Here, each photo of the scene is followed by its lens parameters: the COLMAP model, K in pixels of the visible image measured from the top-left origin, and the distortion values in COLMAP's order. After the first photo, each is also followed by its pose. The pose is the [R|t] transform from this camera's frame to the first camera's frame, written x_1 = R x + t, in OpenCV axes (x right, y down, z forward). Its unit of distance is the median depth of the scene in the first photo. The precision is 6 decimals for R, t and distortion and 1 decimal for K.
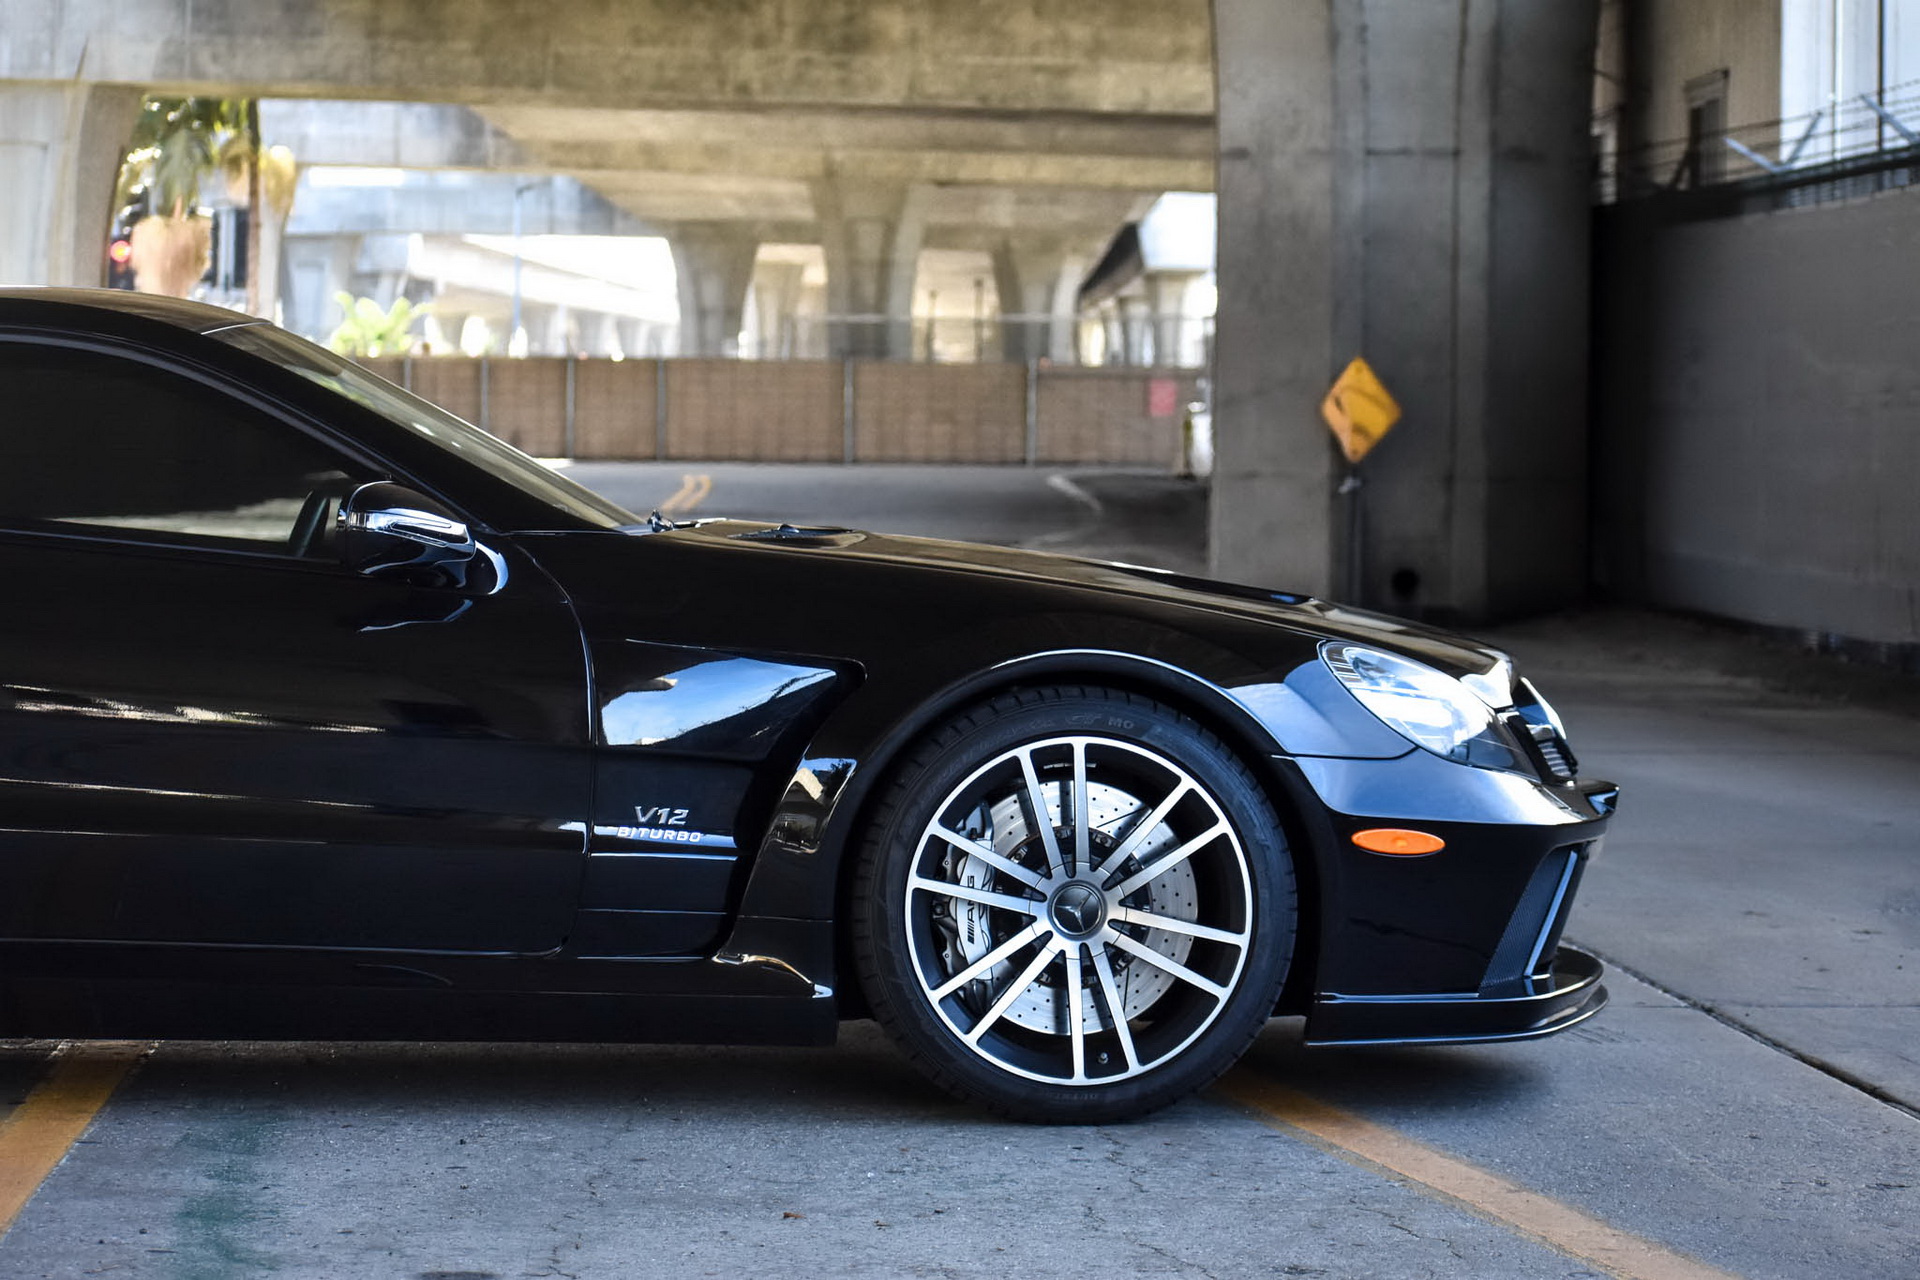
lens RADIAL K [[6217.1, 0, 961.2], [0, 6217.1, 640.5], [0, 0, 1]] dist [-0.224208, -1.196476]
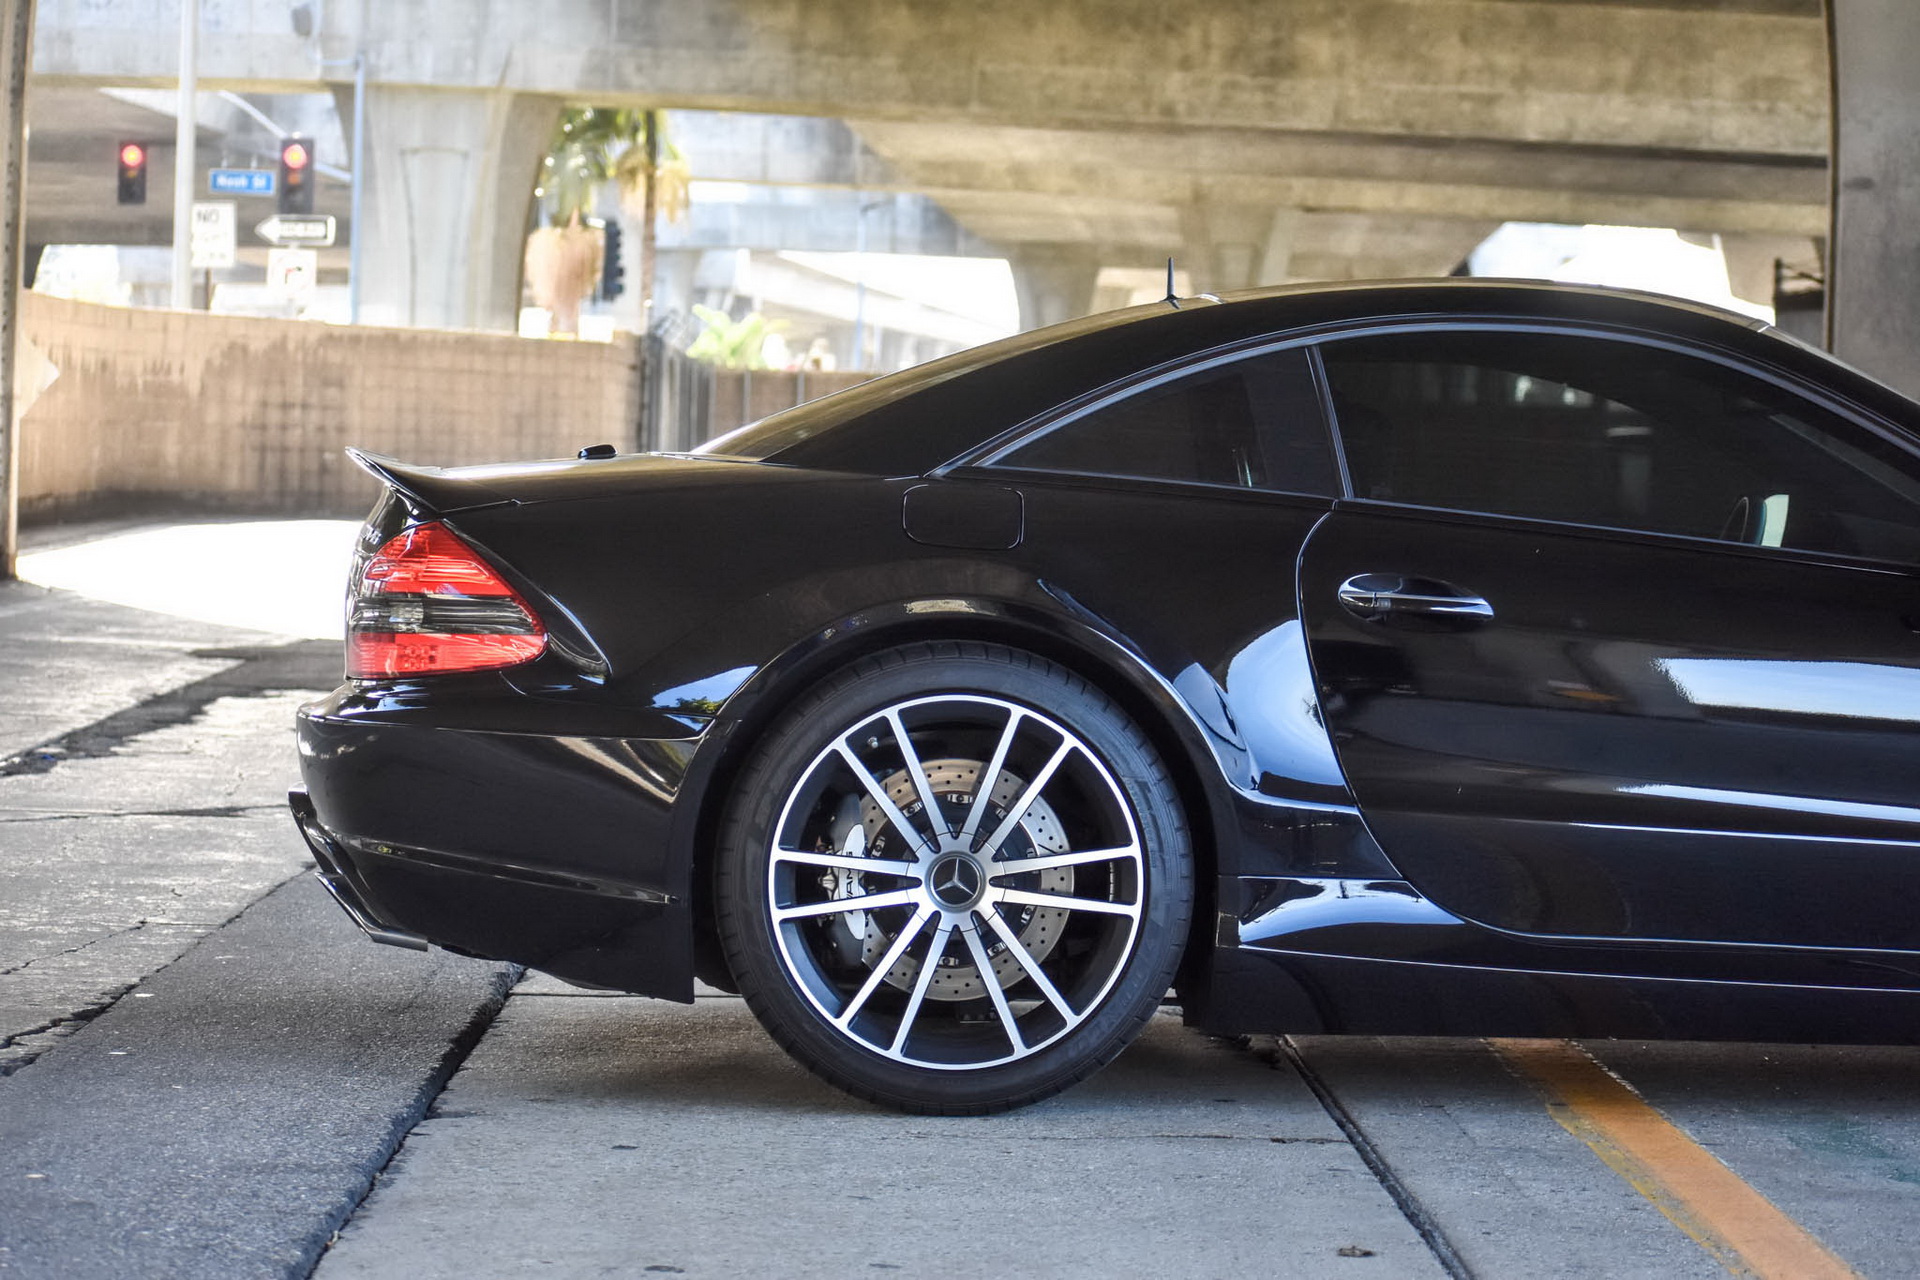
lens RADIAL K [[6217.1, 0, 961.2], [0, 6217.1, 640.5], [0, 0, 1]] dist [-0.224208, -1.196476]
pose [[0.999008, 0.020646, -0.039456, -0.027187], [-0.020809, 0.999777, -0.003720, 0.000794], [0.039371, 0.004537, 0.999214, 0.000656]]
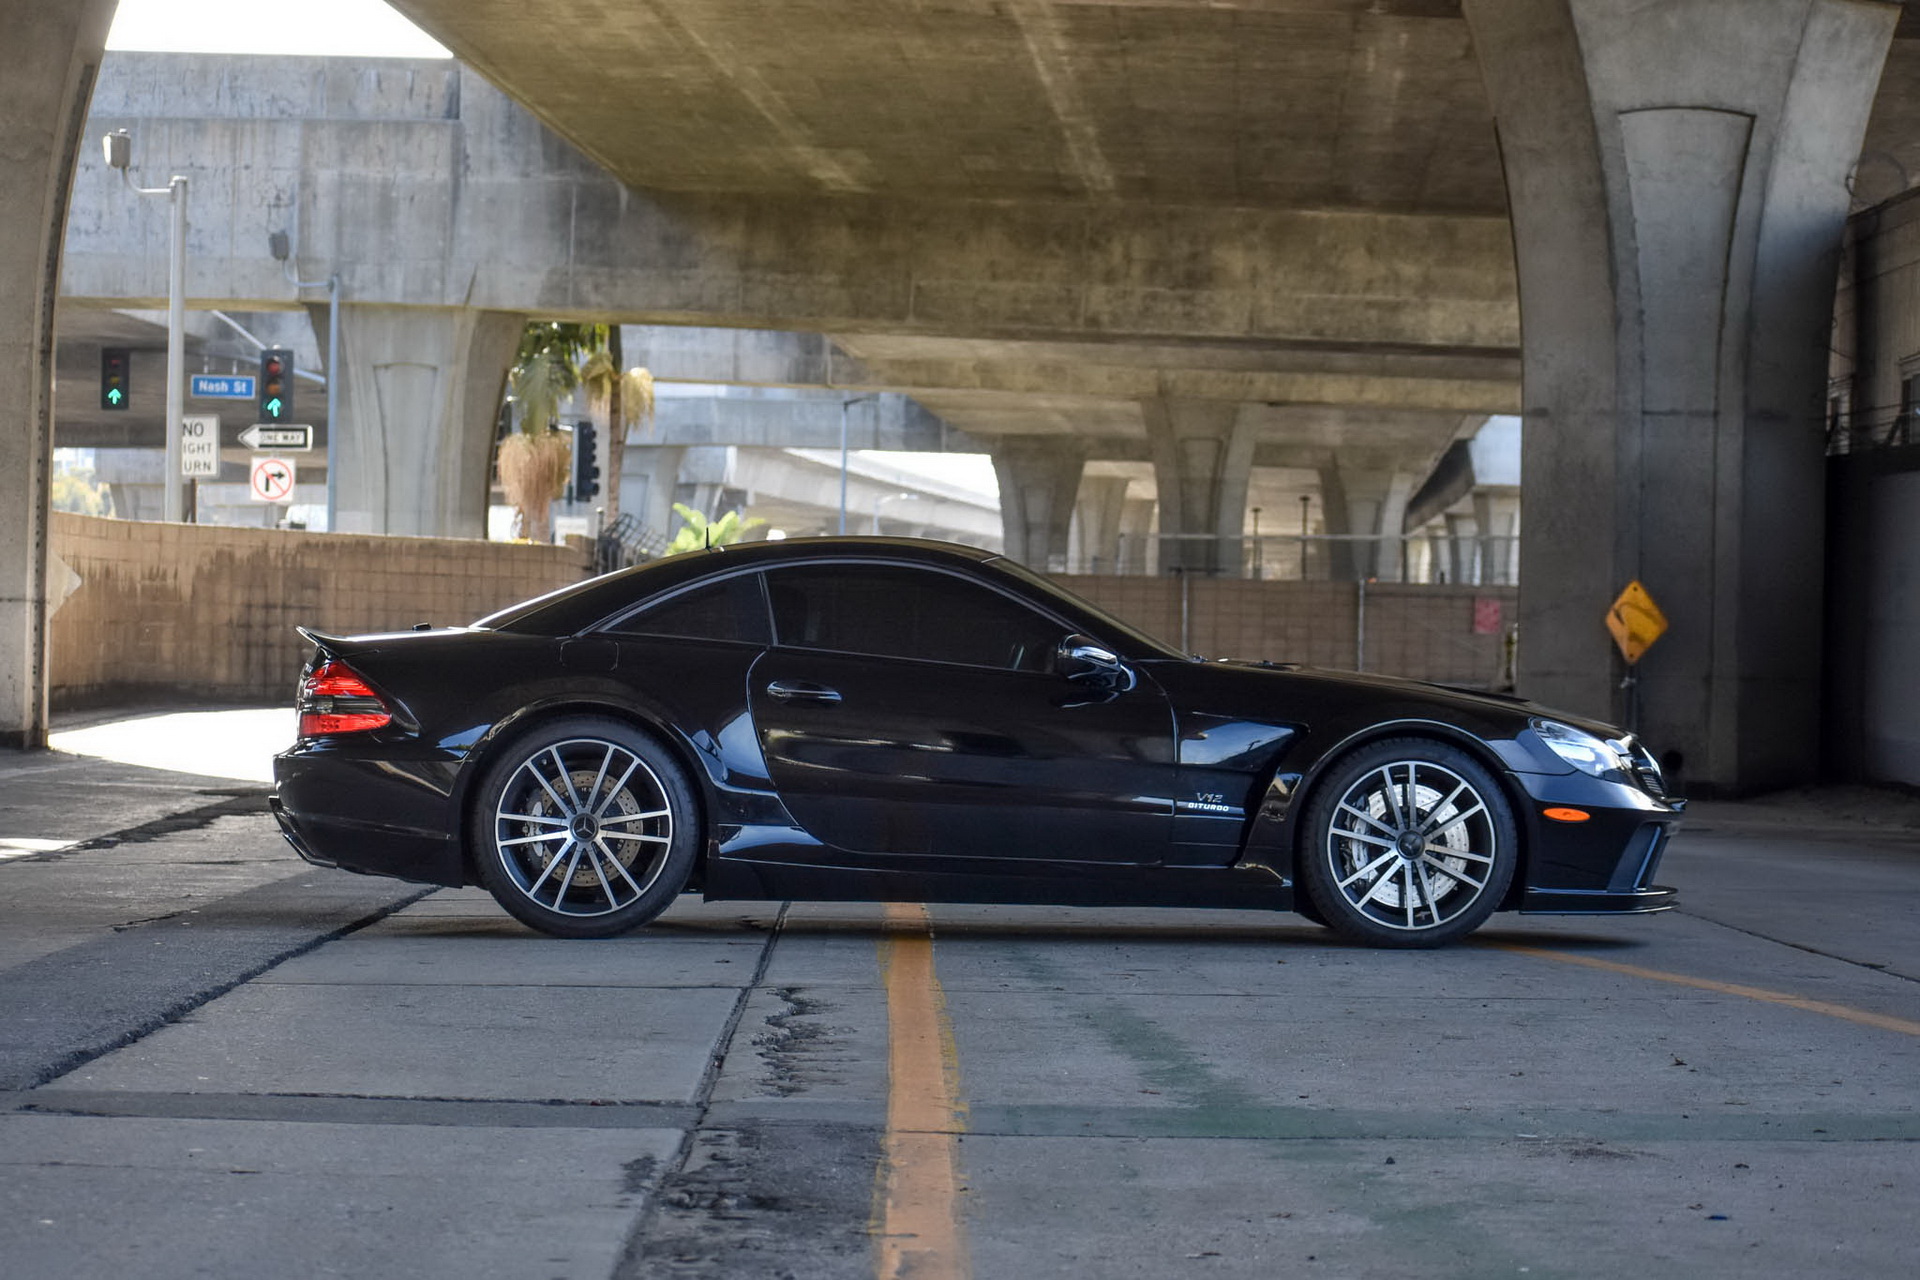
lens RADIAL K [[6775.1, 0, 782.4], [0, 6775.1, 641.5], [0, 0, 1]] dist [-0.246157, 0.402692]
pose [[0.997307, 0.009044, -0.072779, -0.003336], [-0.011612, 0.999322, -0.034950, 0.007097], [0.072413, 0.035701, 0.996736, -0.157801]]
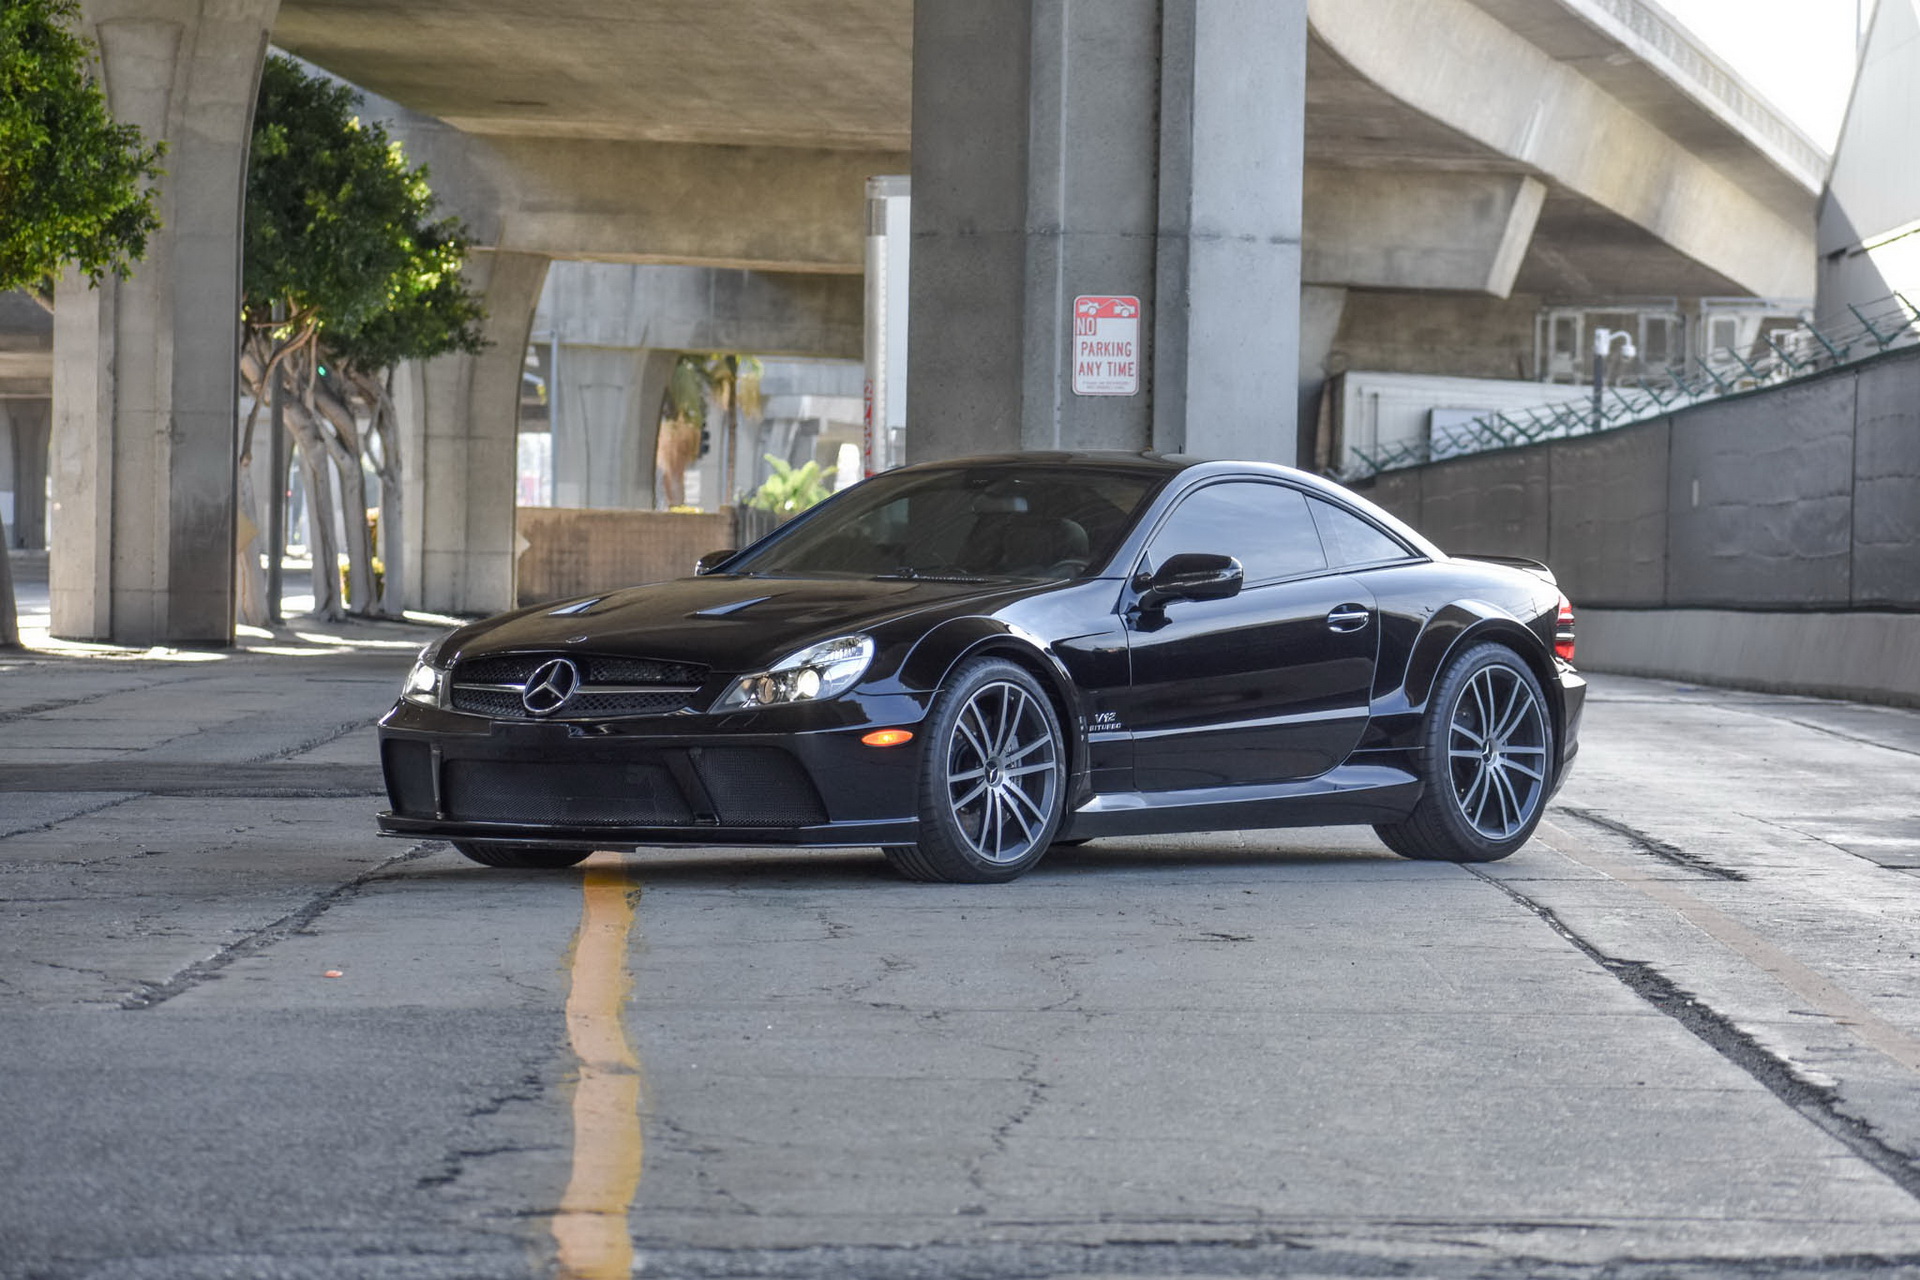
lens RADIAL K [[10053.2, 0, 958.7], [0, 10053.2, 640.8], [0, 0, 1]] dist [0.568879, 5.251060]
pose [[0.997999, 0.006289, -0.062919, 0.103738], [-0.008003, 0.999603, -0.027027, 0.055342], [0.062724, 0.027477, 0.997653, -1.598032]]
